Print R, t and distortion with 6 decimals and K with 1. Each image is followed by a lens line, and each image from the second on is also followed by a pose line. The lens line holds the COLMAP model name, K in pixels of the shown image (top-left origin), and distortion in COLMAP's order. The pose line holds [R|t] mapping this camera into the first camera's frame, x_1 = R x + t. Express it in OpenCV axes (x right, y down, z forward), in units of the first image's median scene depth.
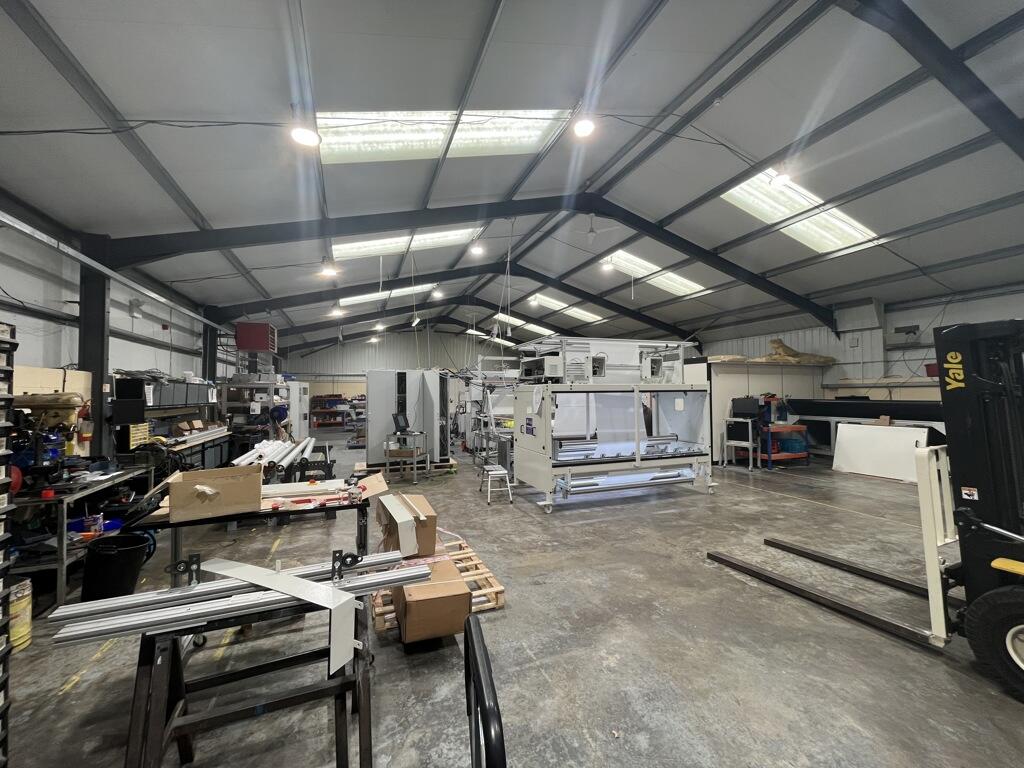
lens RADIAL K [[412.5, 0, 513.7], [0, 412.5, 384.1], [0, 0, 1]] dist [-0.006139, 0.000493]
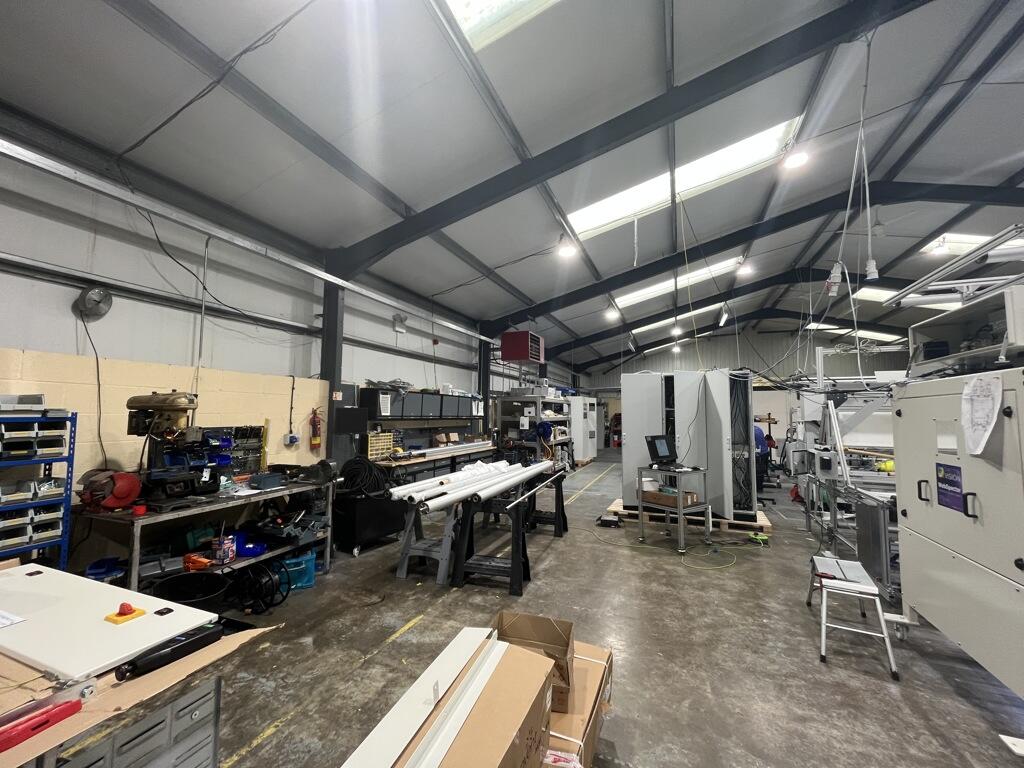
lens RADIAL K [[412.5, 0, 511.6], [0, 412.5, 383.5], [0, 0, 1]] dist [-0.006139, 0.000493]
pose [[0.725056, -0.038335, -0.687622, 0.007486], [0.003754, 0.998655, -0.051717, 0.022002], [0.688679, 0.034916, 0.724225, 0.382034]]
